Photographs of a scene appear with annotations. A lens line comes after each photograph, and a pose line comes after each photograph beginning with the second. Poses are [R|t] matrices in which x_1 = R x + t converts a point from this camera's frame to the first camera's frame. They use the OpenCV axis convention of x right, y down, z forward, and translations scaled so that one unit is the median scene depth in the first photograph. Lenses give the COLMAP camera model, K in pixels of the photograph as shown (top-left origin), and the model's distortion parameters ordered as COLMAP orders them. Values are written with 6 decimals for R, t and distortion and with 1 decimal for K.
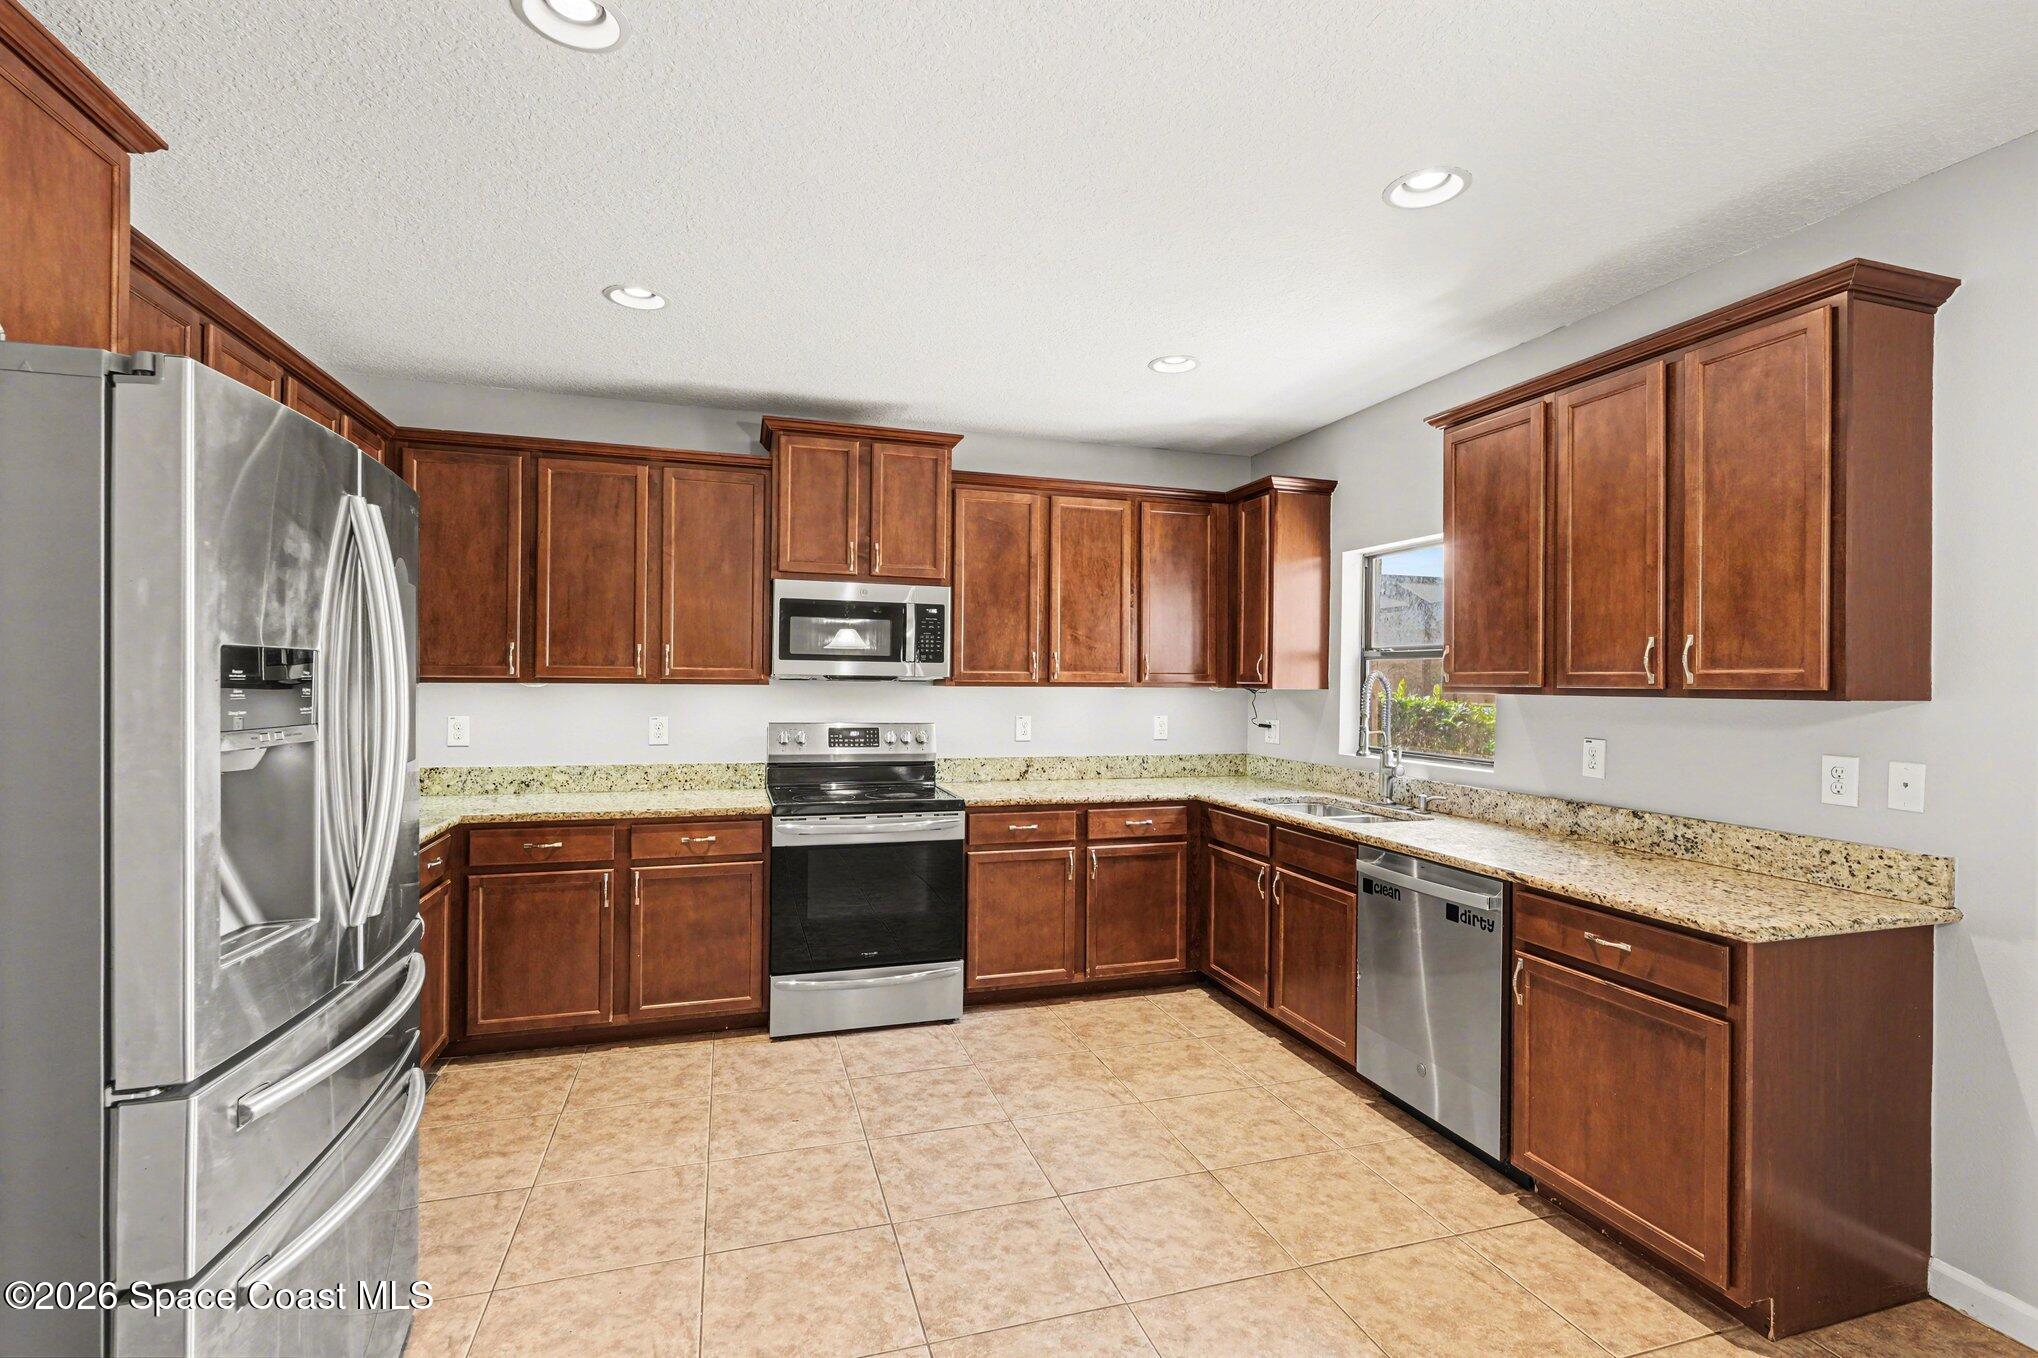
lens RADIAL K [[933.1, 0, 1028.4], [0, 933.1, 680.1], [0, 0, 1]] dist [0.001633, -0.000026]
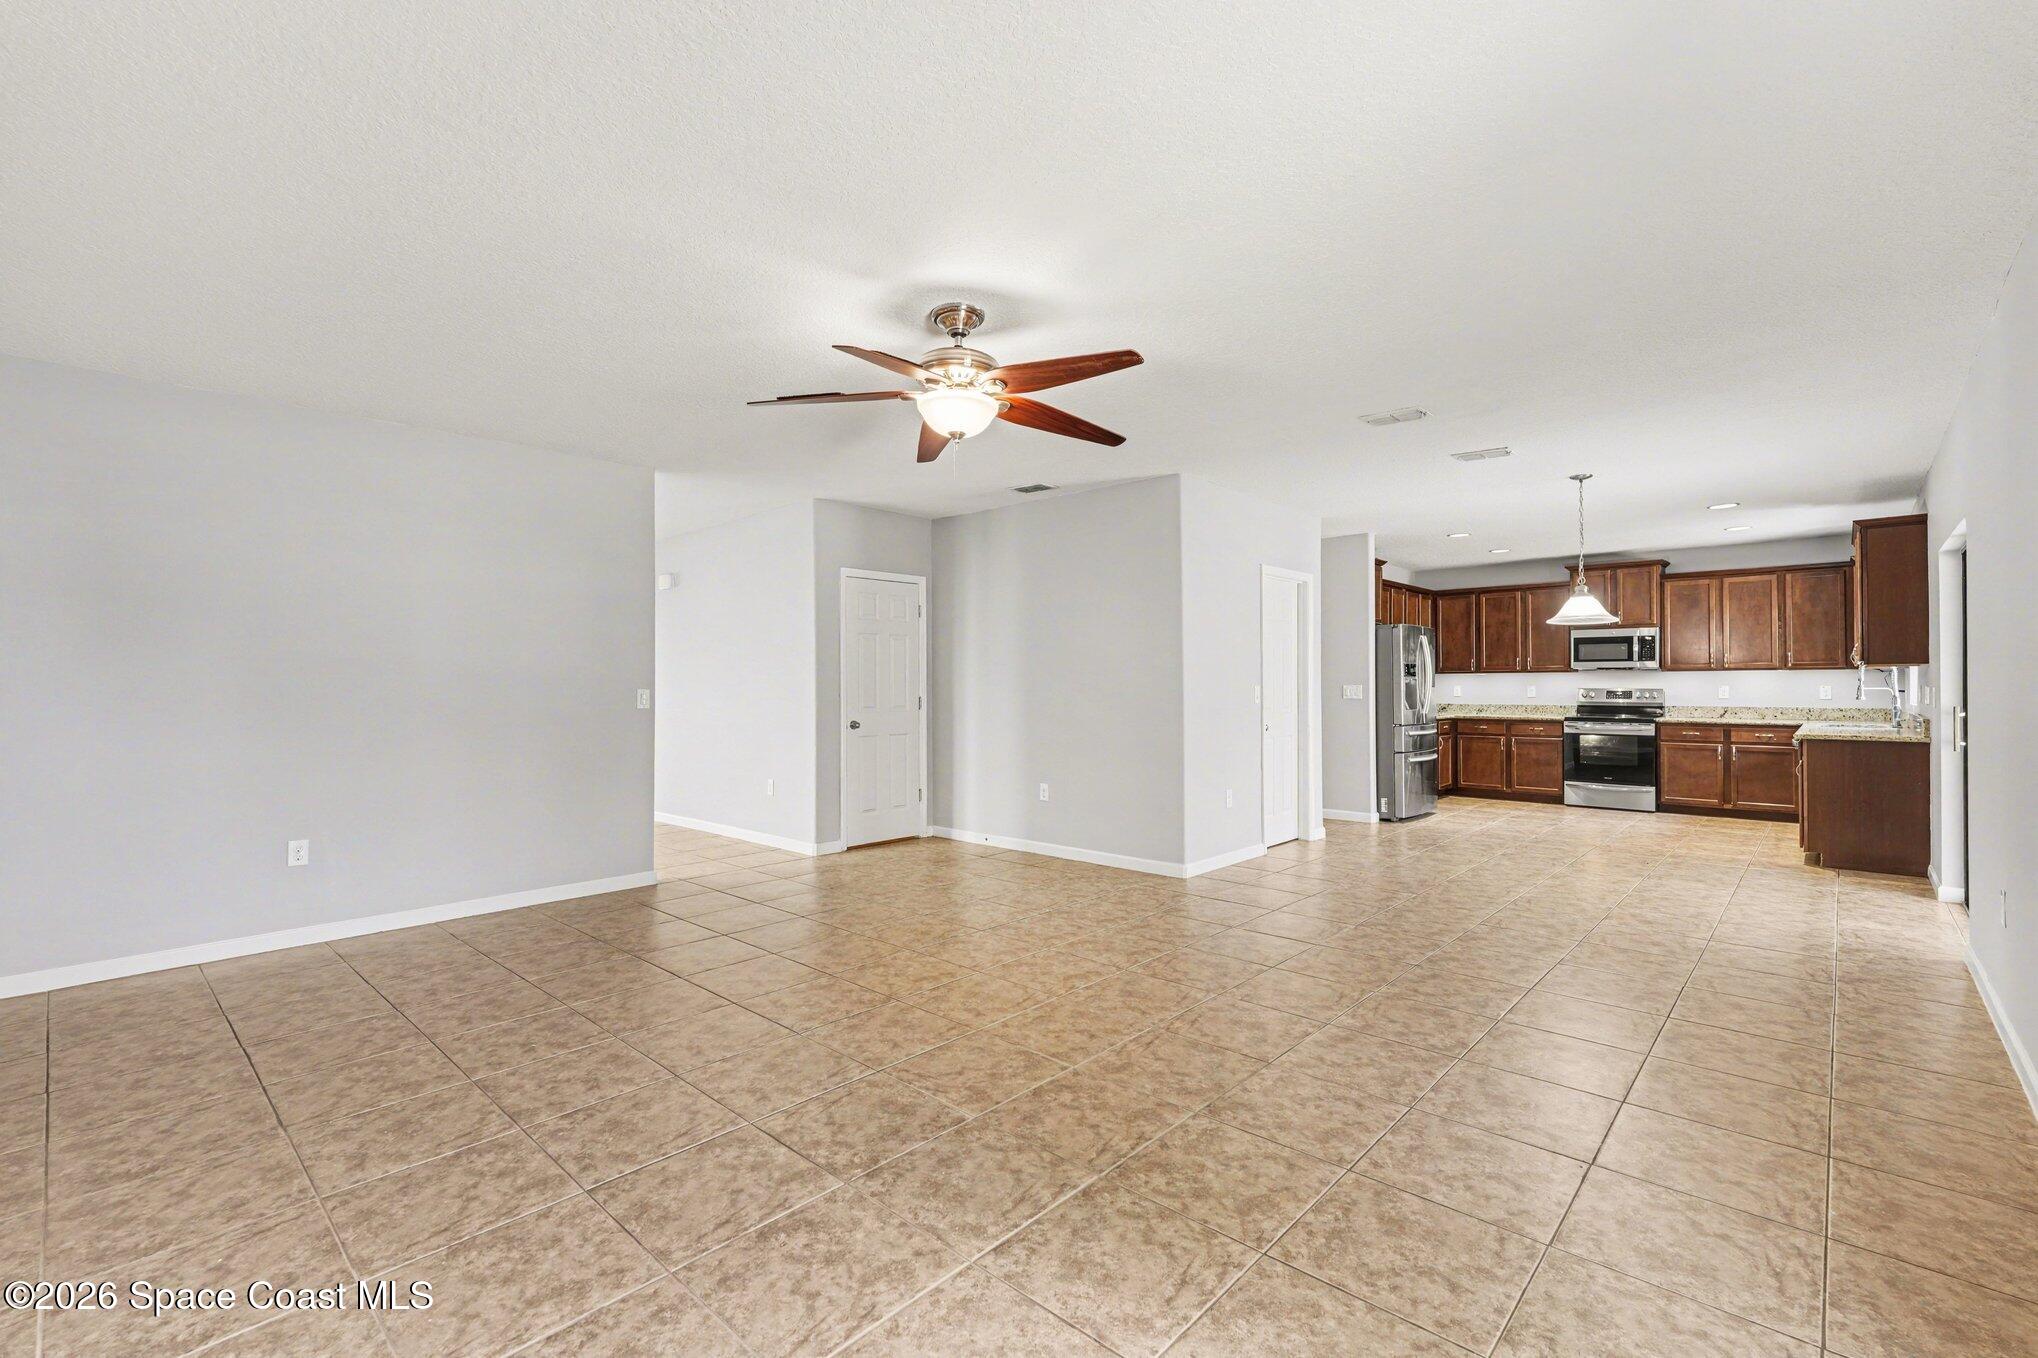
lens RADIAL K [[890.9, 0, 1025.1], [0, 890.9, 676.1], [0, 0, 1]] dist [0.002400, -0.000425]
pose [[0.495964, -0.018367, -0.868149, 1.077777], [0.007899, 0.999830, -0.016640, 0.043871], [0.868307, 0.001395, 0.496025, -1.465501]]
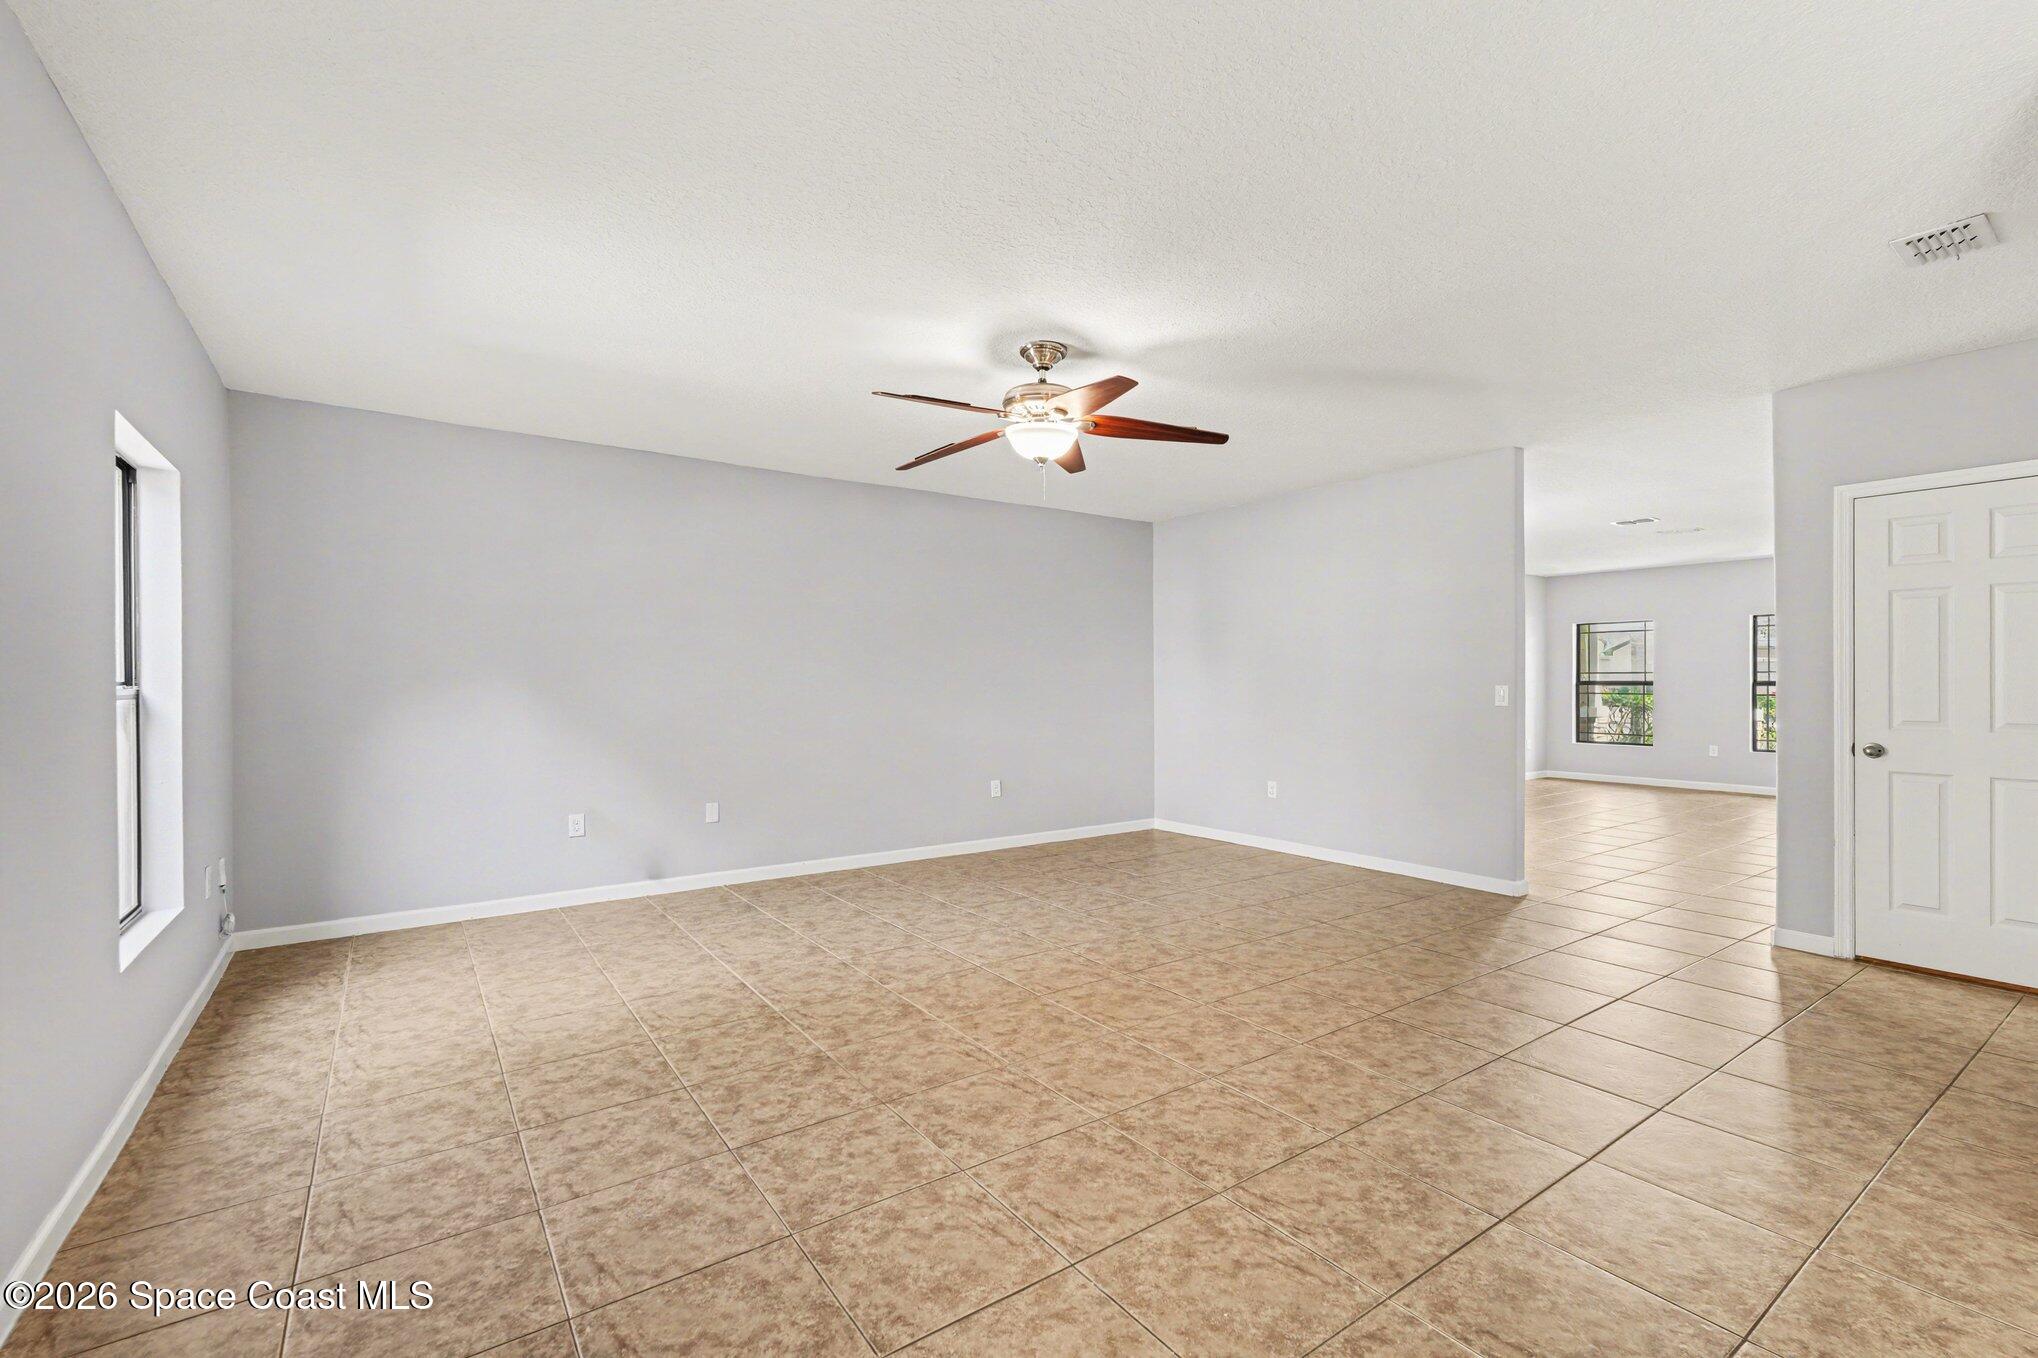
lens RADIAL K [[887.8, 0, 1025.1], [0, 887.8, 678.6], [0, 0, 1]] dist [-0.003576, 0.000184]
pose [[-0.953038, -0.008716, -0.302724, 0.621233], [-0.007452, 0.999958, -0.005330, 0.038786], [0.302758, -0.002824, -0.953063, -0.222337]]
